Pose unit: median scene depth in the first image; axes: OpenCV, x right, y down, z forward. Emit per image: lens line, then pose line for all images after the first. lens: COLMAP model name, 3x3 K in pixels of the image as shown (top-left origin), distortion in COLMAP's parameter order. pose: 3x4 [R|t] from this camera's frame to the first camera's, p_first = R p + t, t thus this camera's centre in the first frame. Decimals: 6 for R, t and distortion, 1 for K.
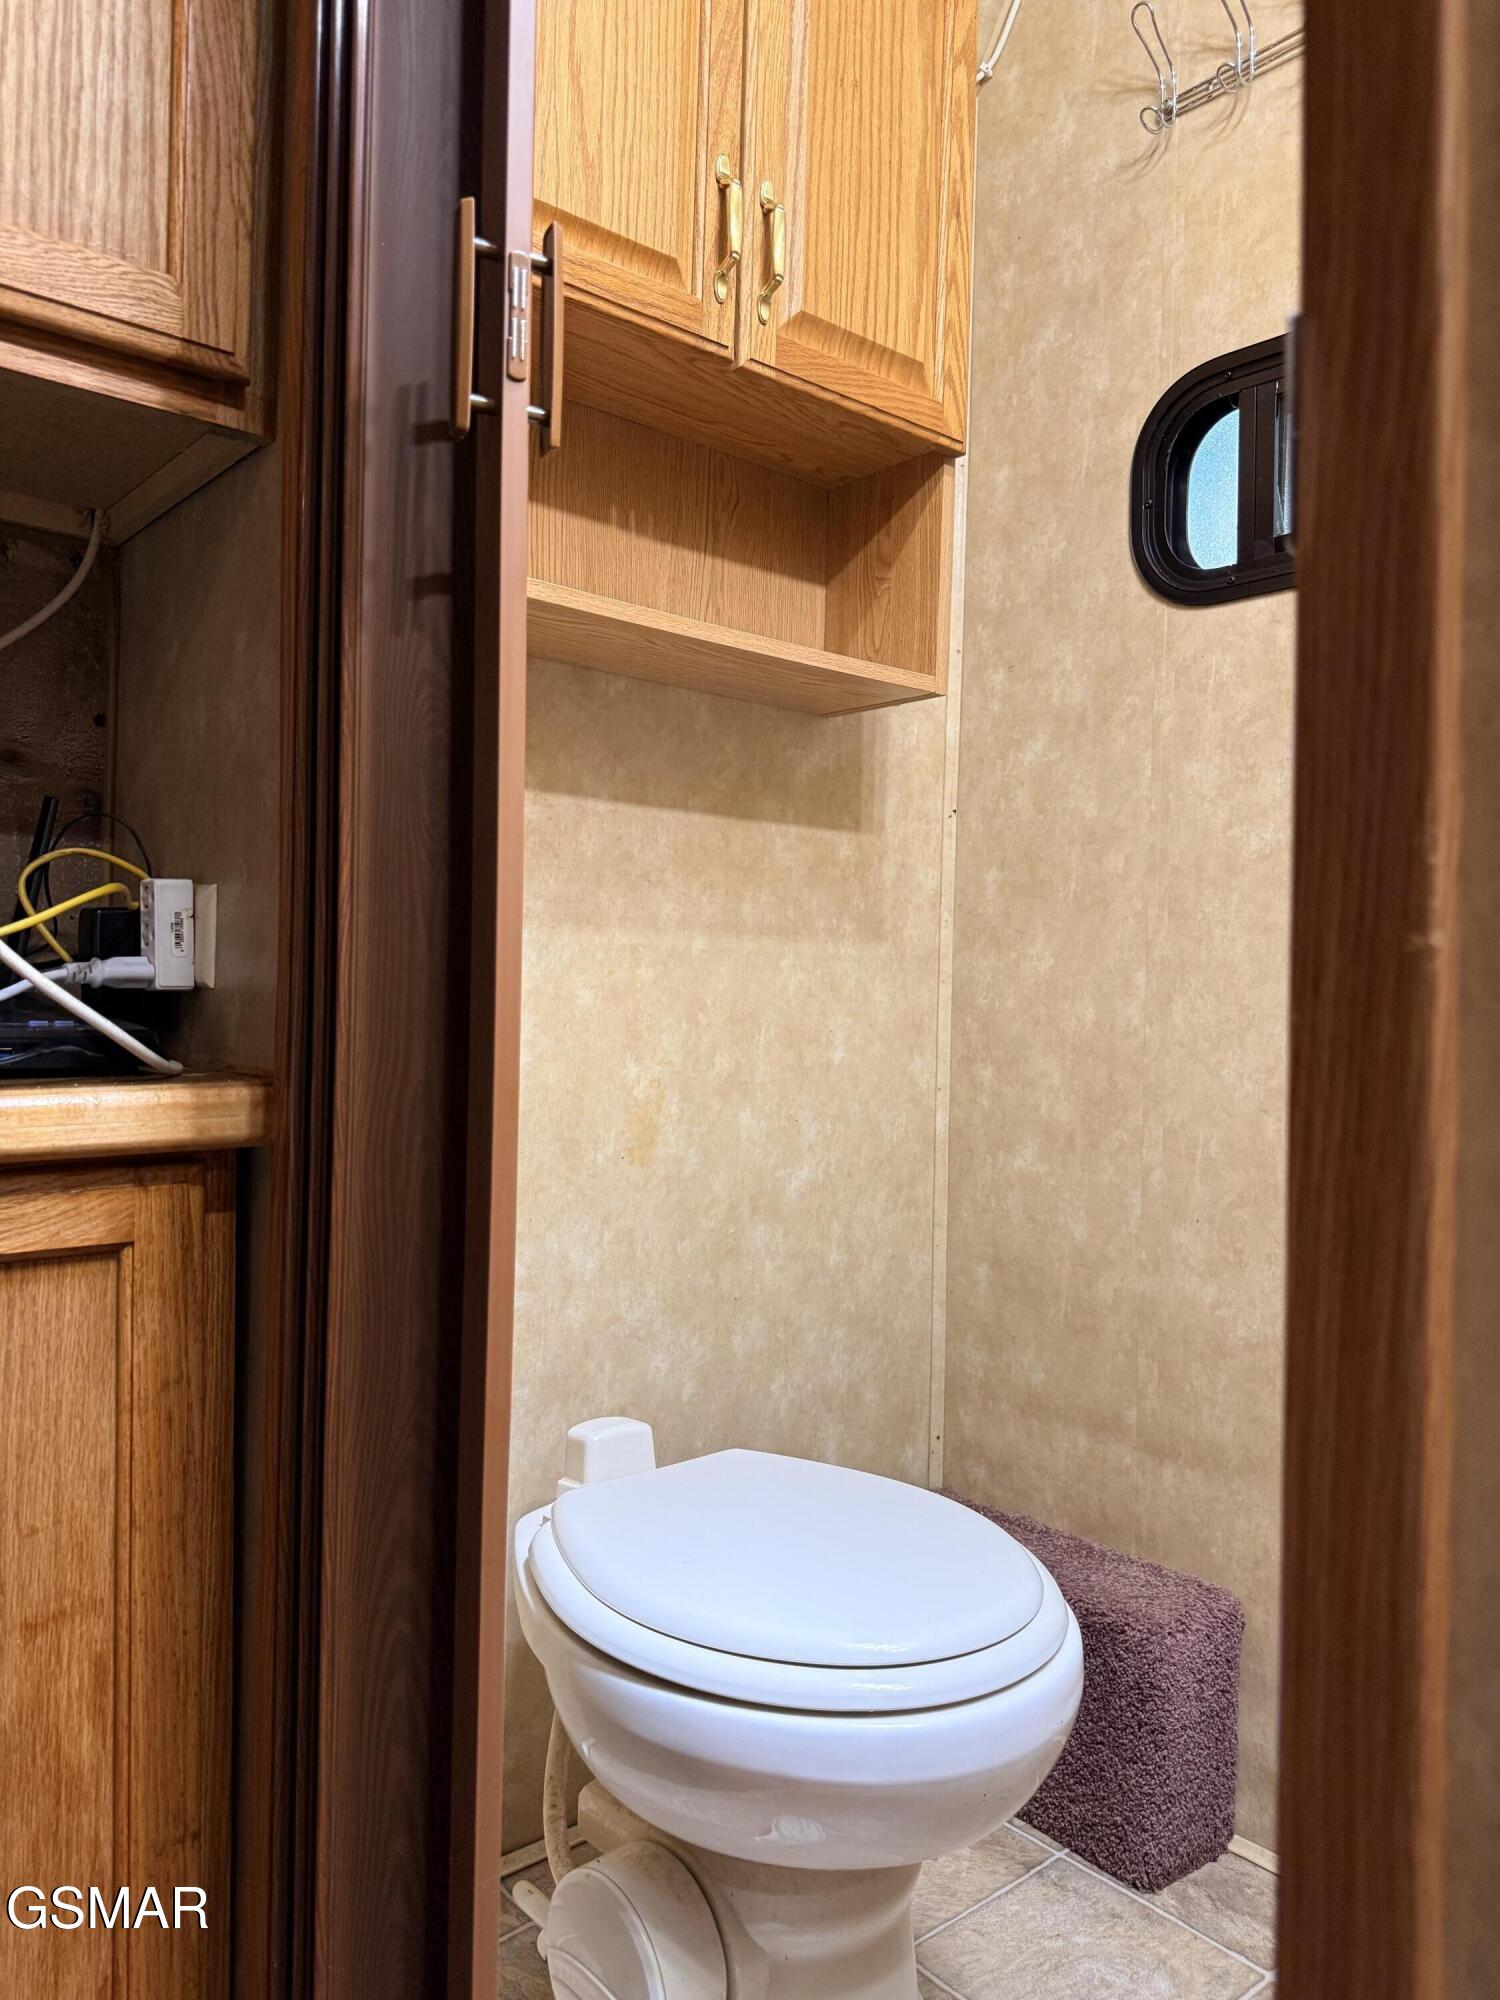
lens RADIAL K [[1384.8, 0, 729.6], [0, 1384.8, 998.9], [0, 0, 1]] dist [0.074829, -0.108592]
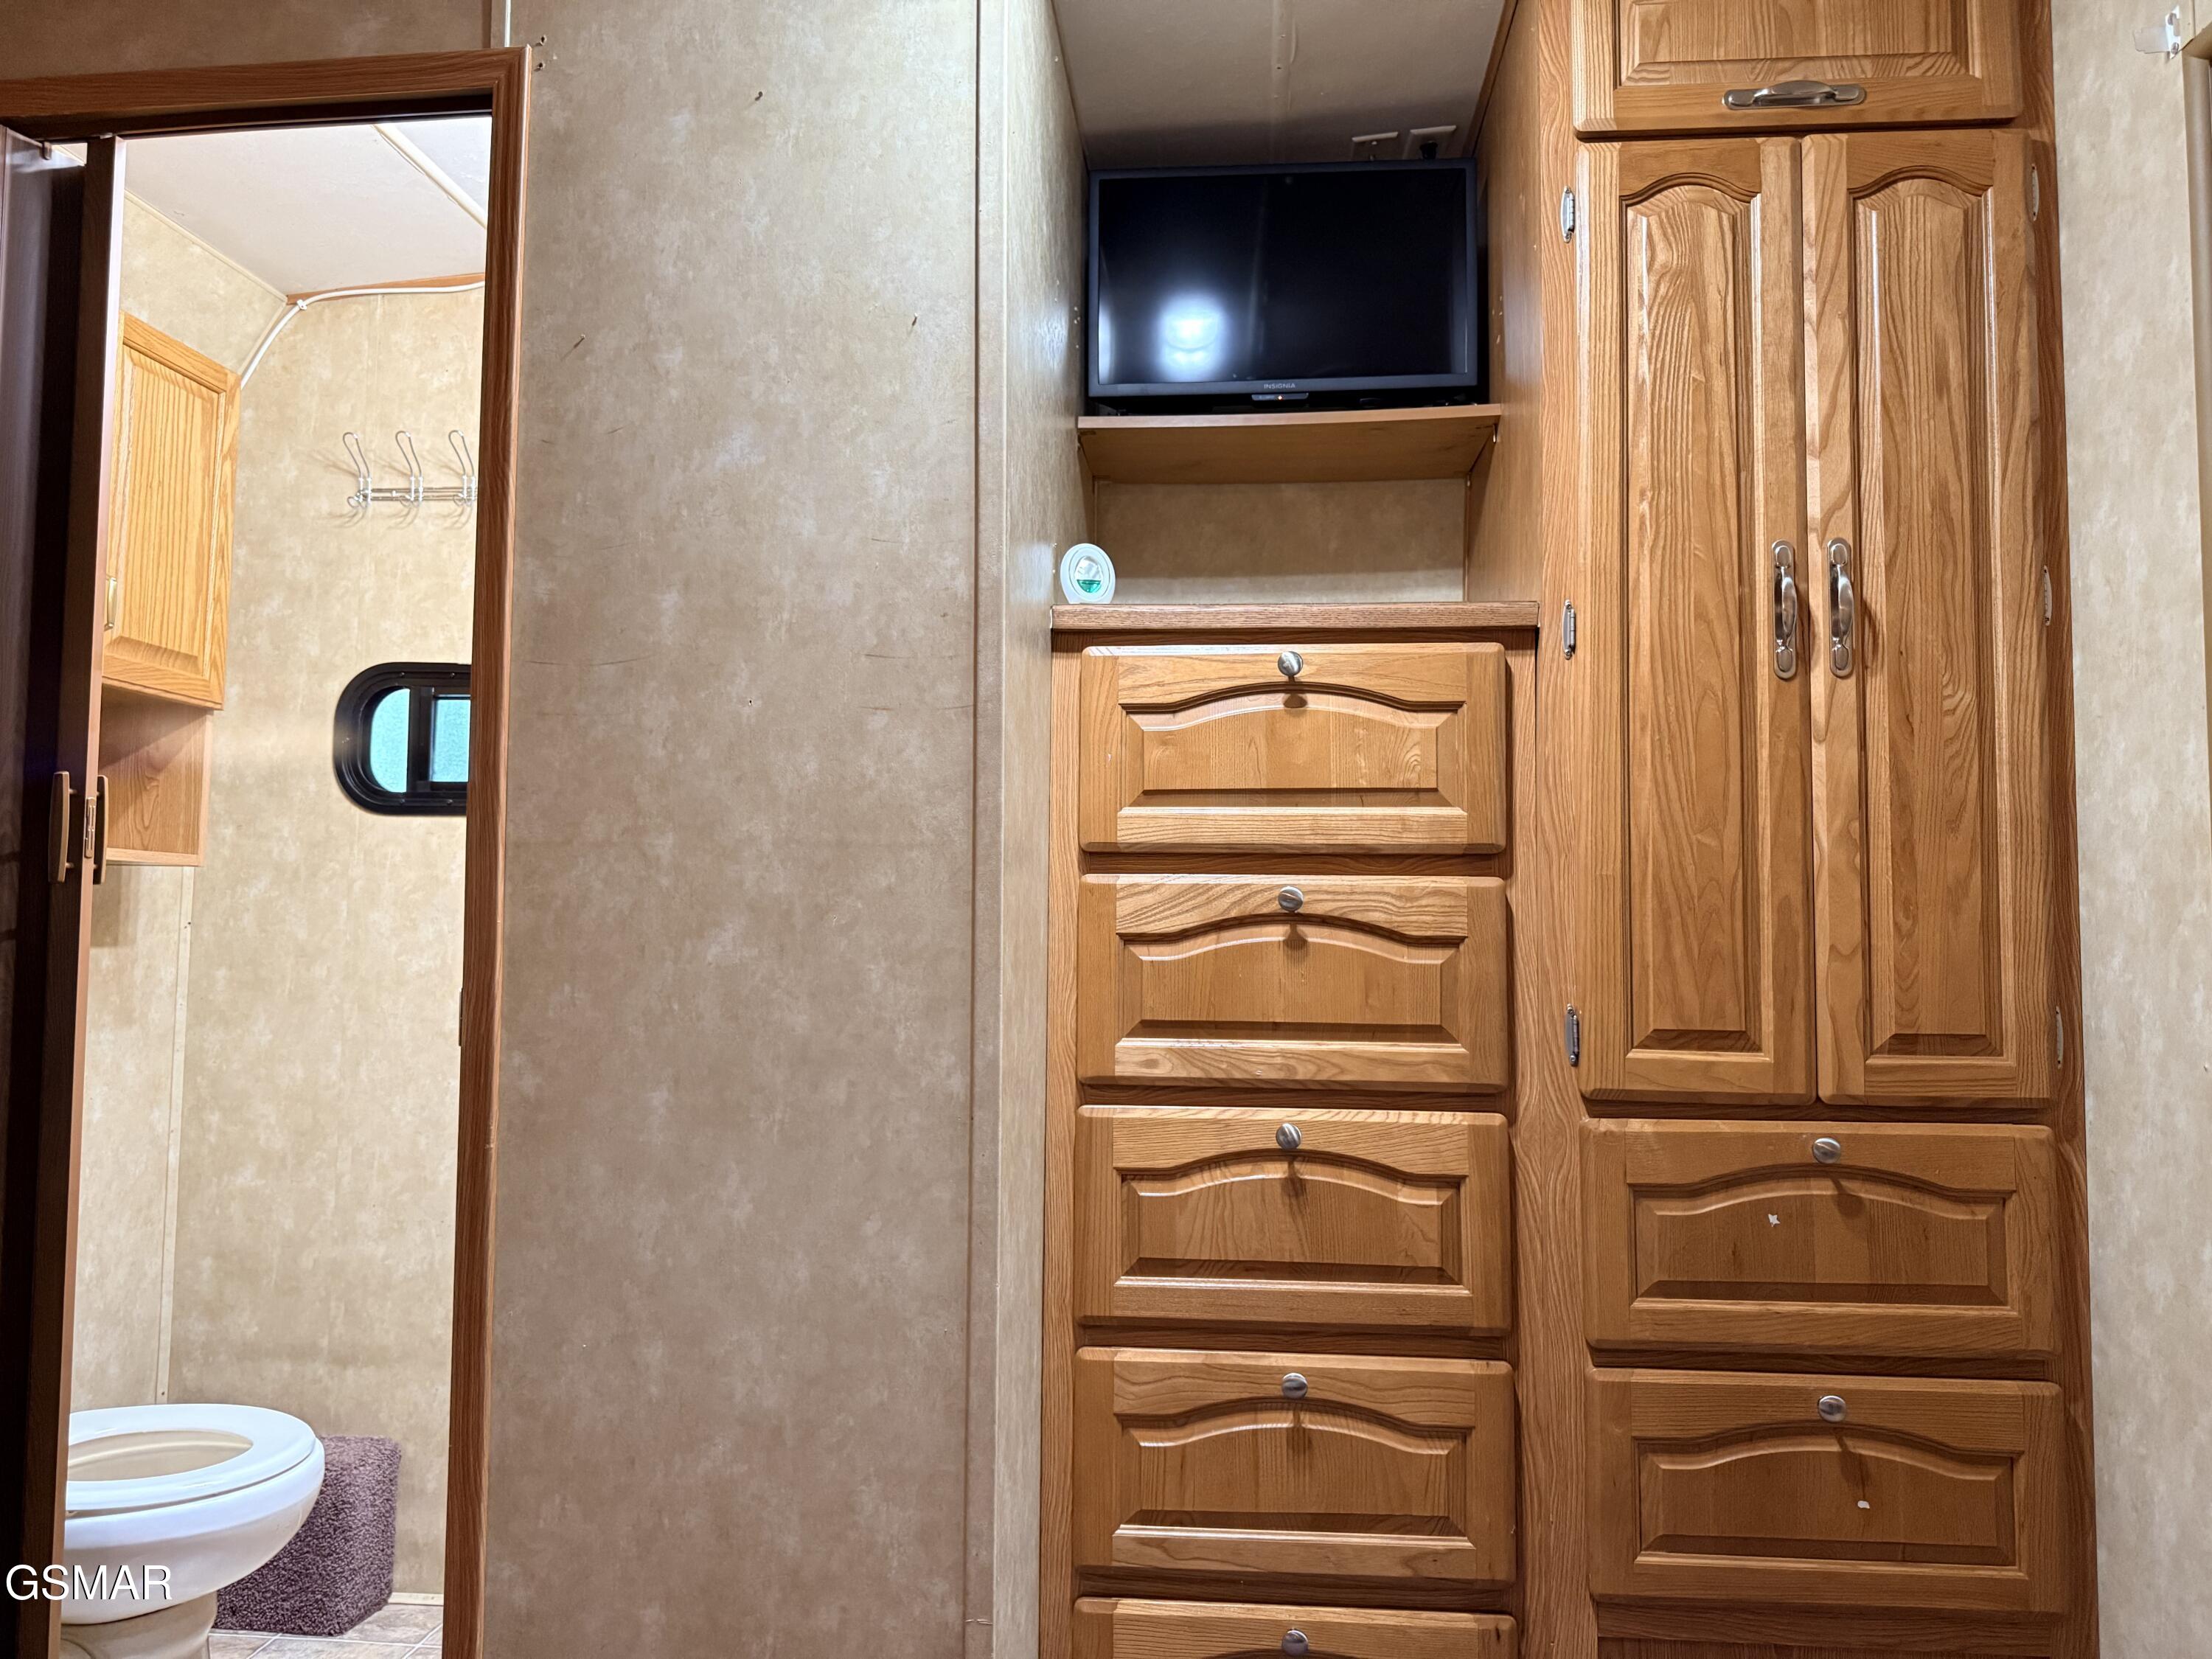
lens RADIAL K [[1589.9, 0, 1104.6], [0, 1589.9, 838.5], [0, 0, 1]] dist [-0.027750, 0.036396]
pose [[0.698204, 0.027951, 0.715353, -0.356129], [0.003119, 0.999109, -0.042082, -0.166880], [-0.715892, 0.031613, 0.697495, -0.797063]]
